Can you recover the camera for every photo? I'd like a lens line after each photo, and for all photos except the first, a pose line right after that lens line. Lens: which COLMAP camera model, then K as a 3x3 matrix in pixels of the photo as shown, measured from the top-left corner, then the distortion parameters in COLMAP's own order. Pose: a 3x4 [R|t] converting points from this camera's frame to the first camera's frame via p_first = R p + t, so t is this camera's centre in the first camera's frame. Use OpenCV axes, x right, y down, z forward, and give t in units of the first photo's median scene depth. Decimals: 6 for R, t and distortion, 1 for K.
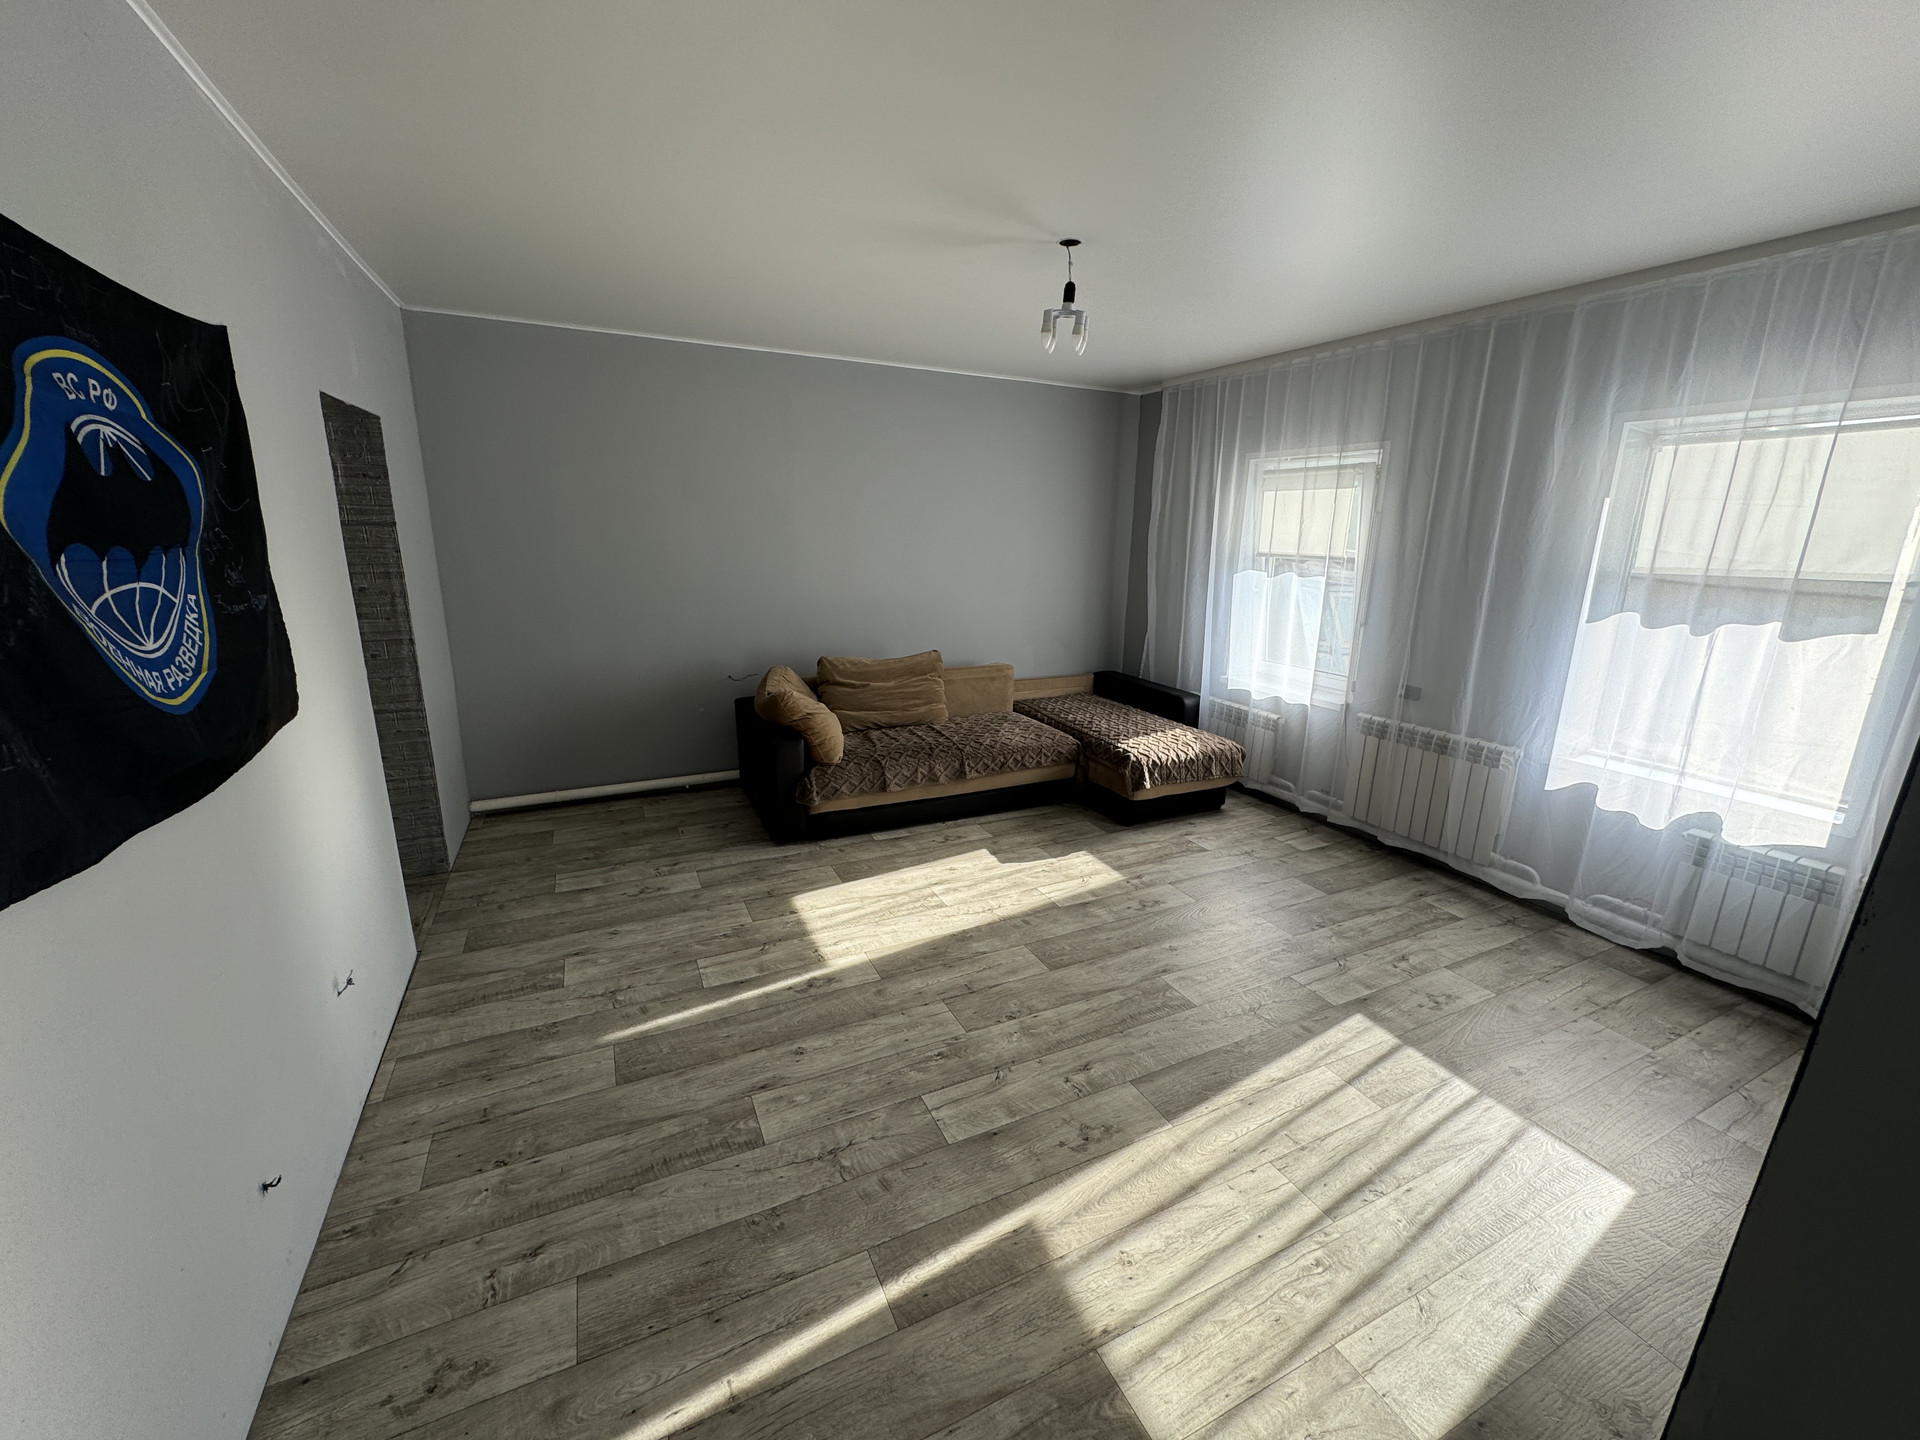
lens RADIAL K [[763.3, 0, 959.2], [0, 763.3, 713.5], [0, 0, 1]] dist [-0.005603, 0.000794]
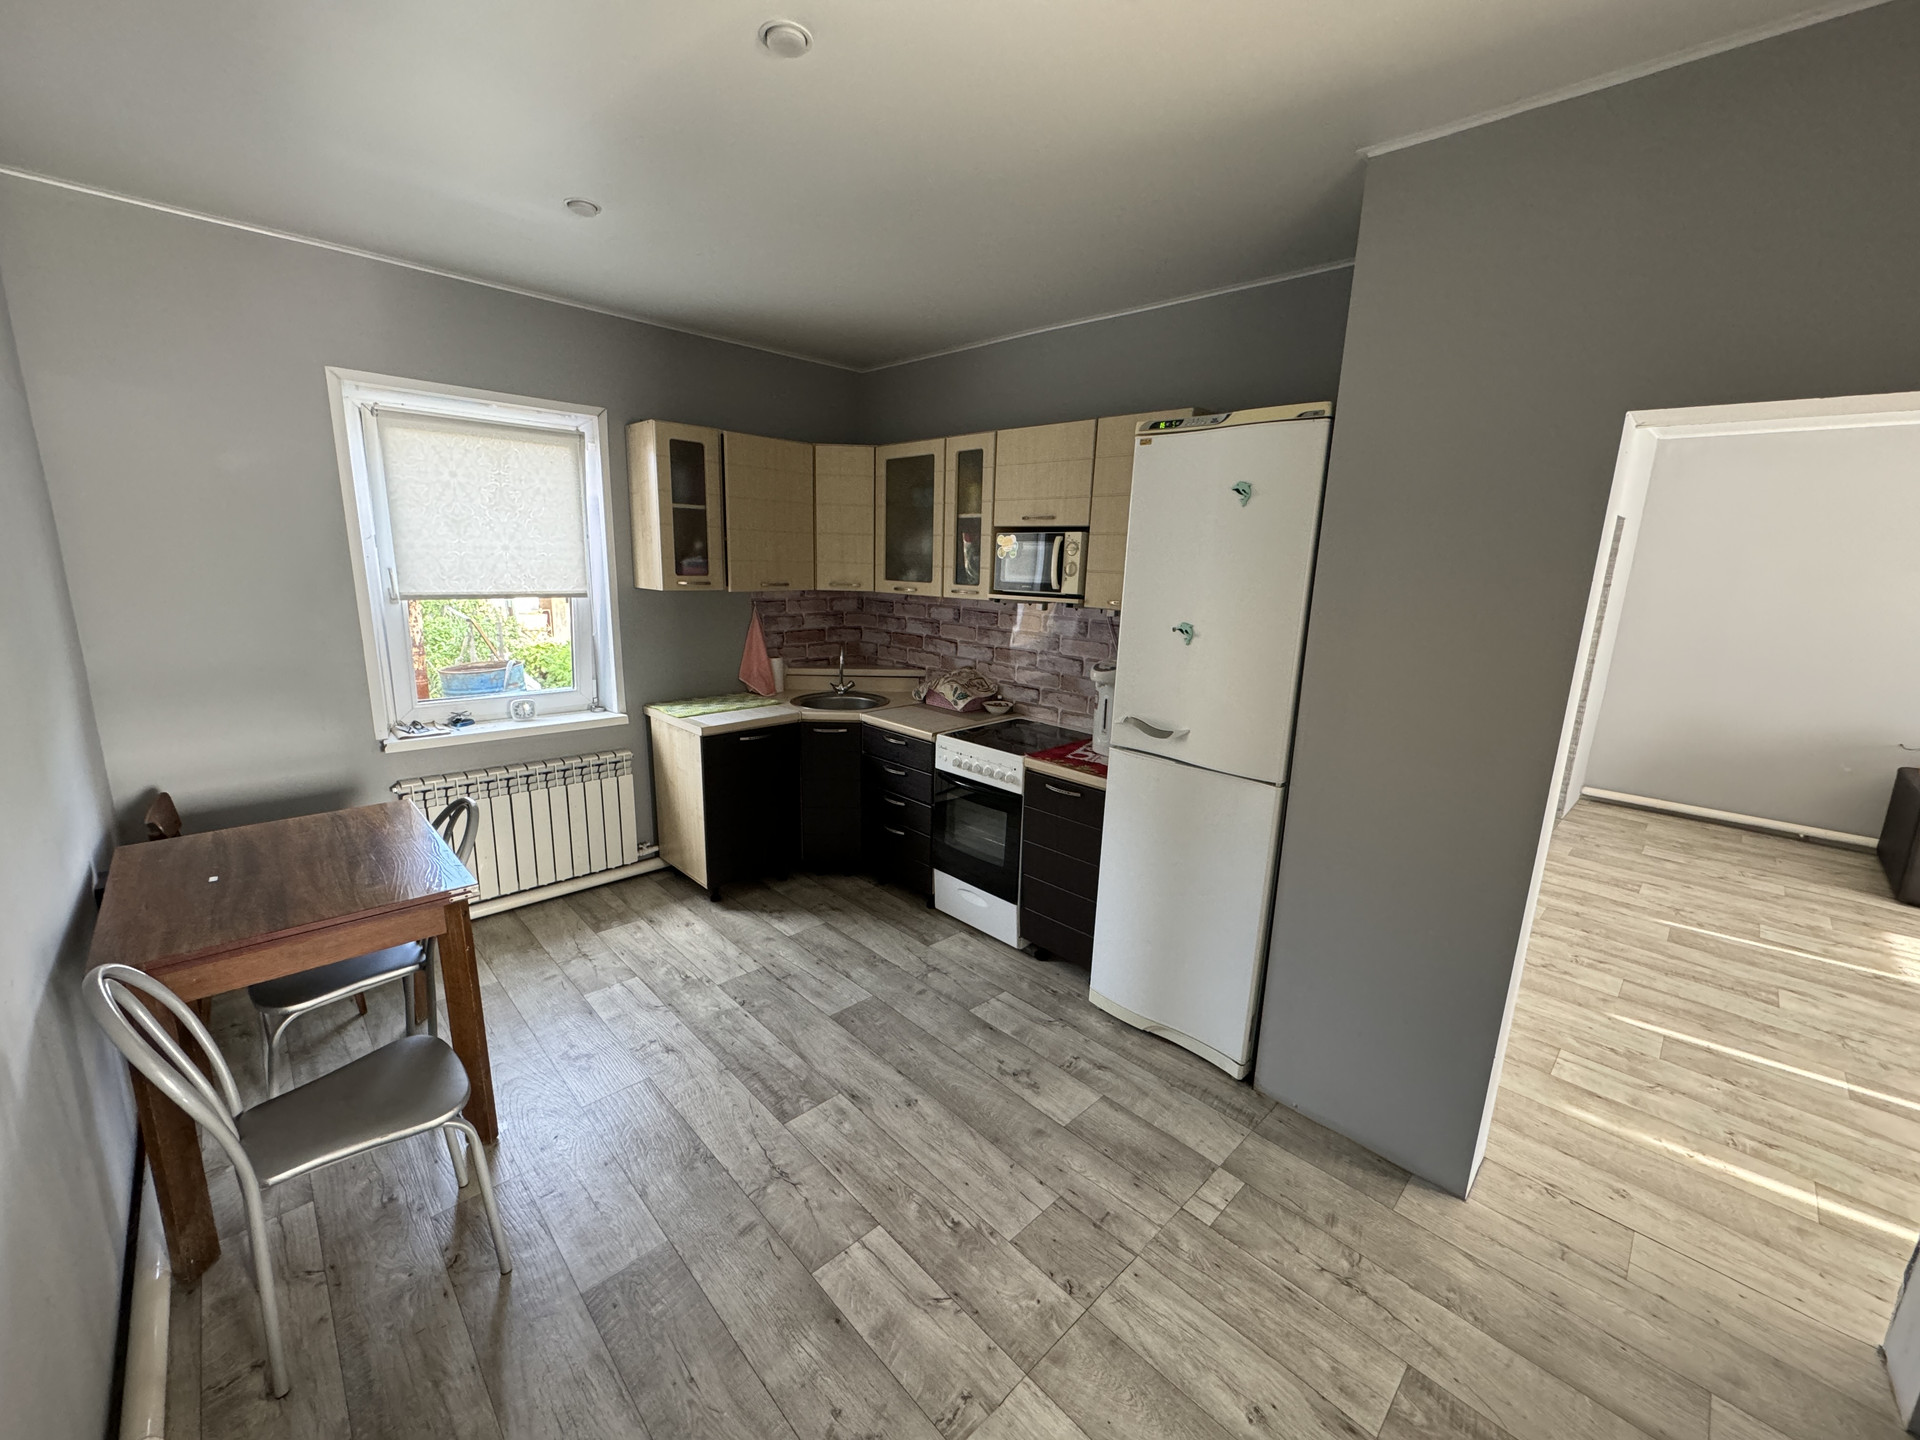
lens RADIAL K [[763.3, 0, 958.5], [0, 763.3, 716.2], [0, 0, 1]] dist [-0.005603, 0.000794]
pose [[0.318023, 0.184333, -0.929991, 0.360486], [-0.249590, 0.962593, 0.105444, 0.194629], [0.914640, 0.198583, 0.352134, -0.775247]]
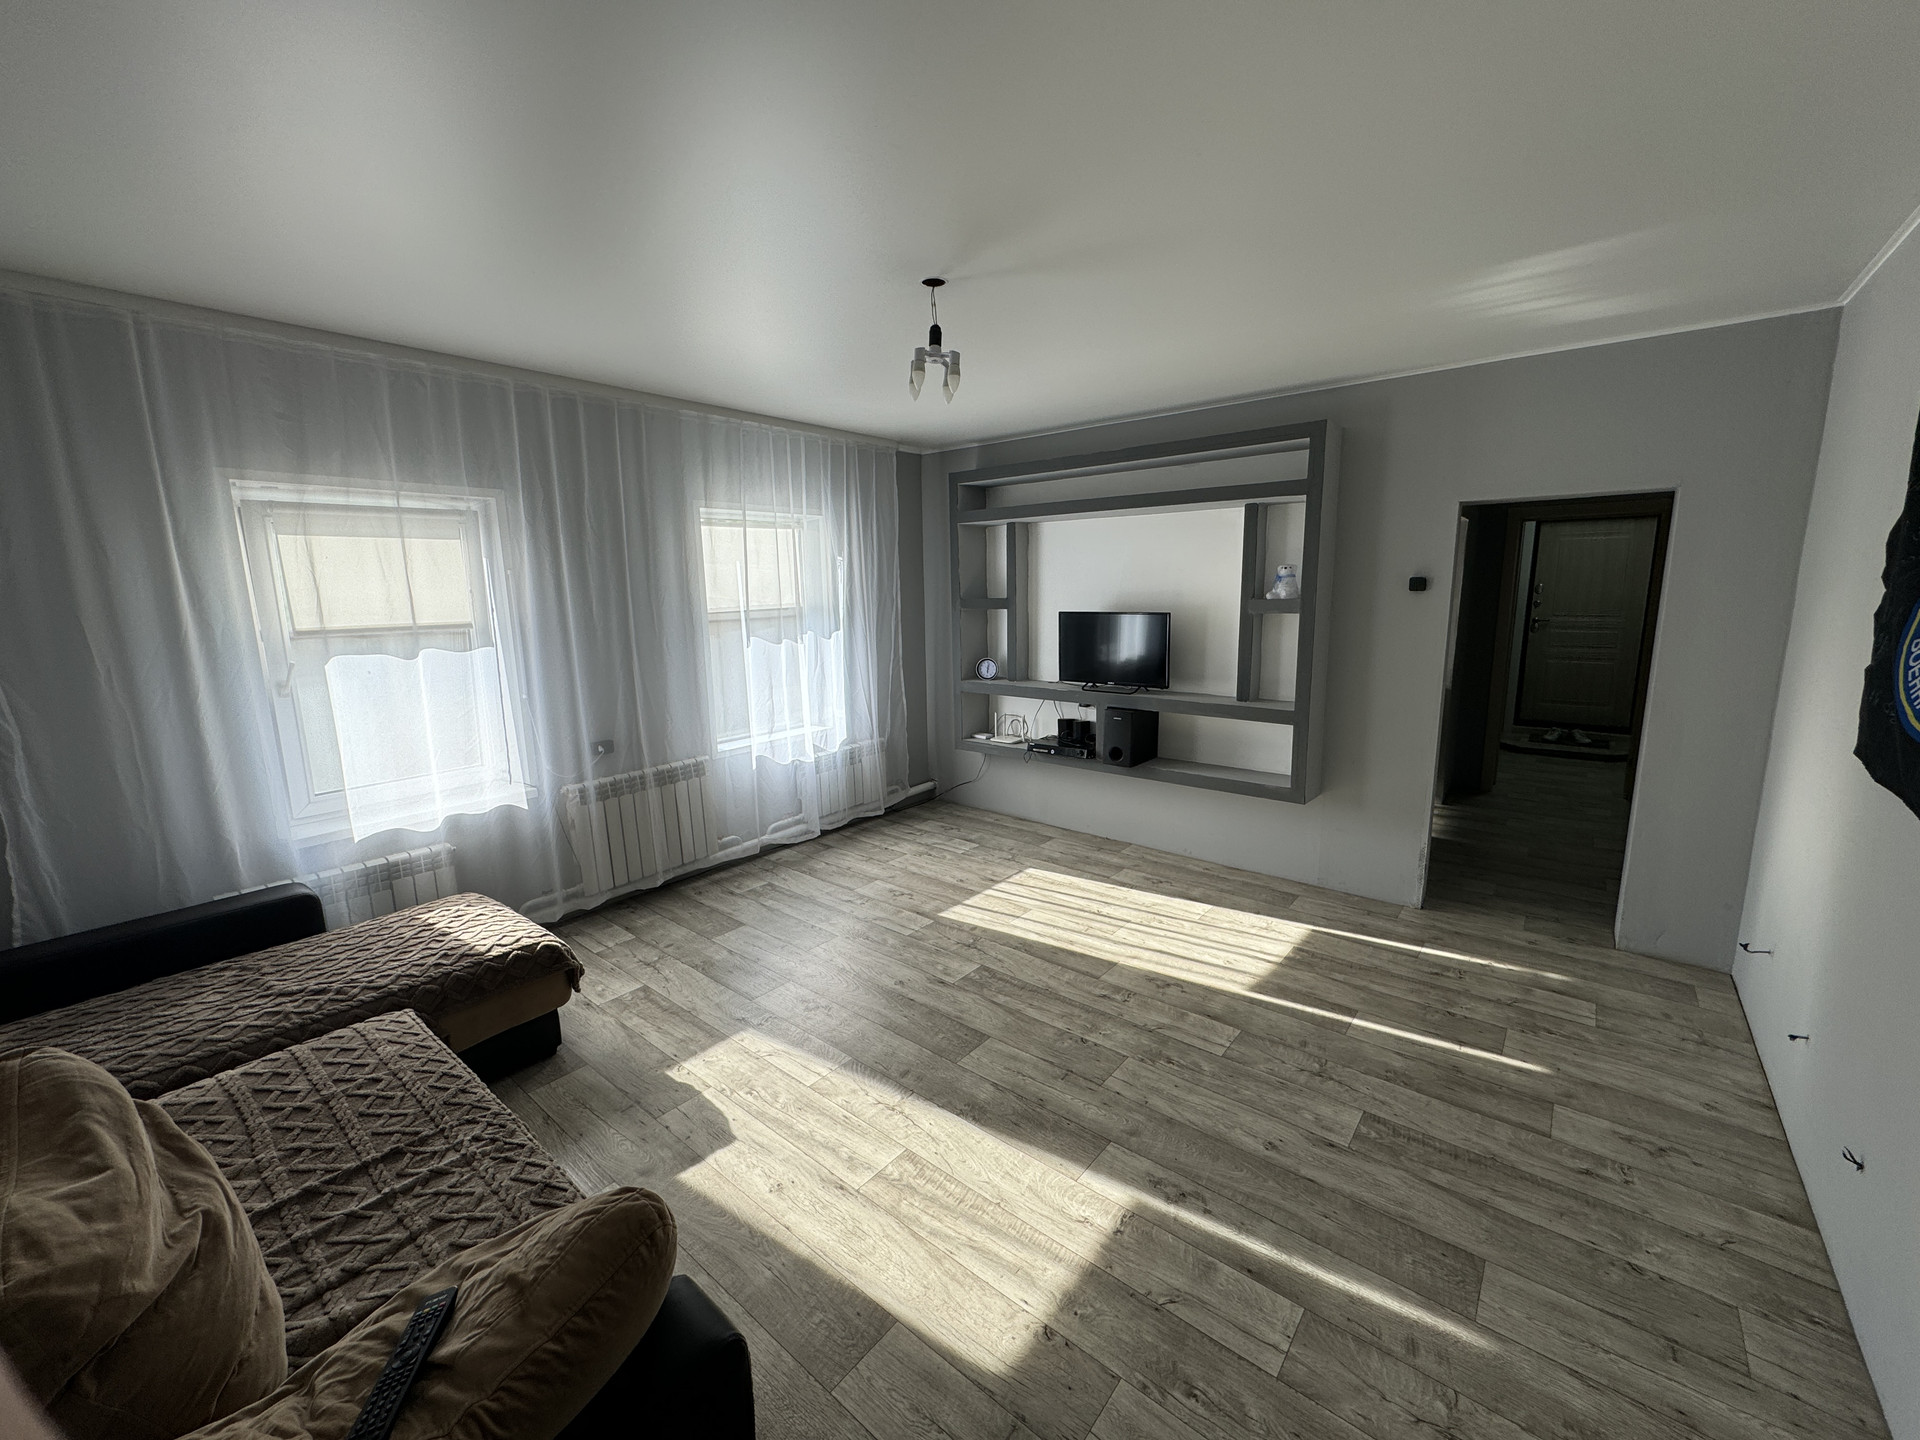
lens RADIAL K [[763.3, 0, 954.3], [0, 763.3, 724.8], [0, 0, 1]] dist [-0.005603, 0.000794]
pose [[-0.415503, -0.178063, 0.891993, -0.670019], [0.226283, 0.929586, 0.290973, -0.332110], [-0.880995, 0.322743, -0.345954, 1.277641]]
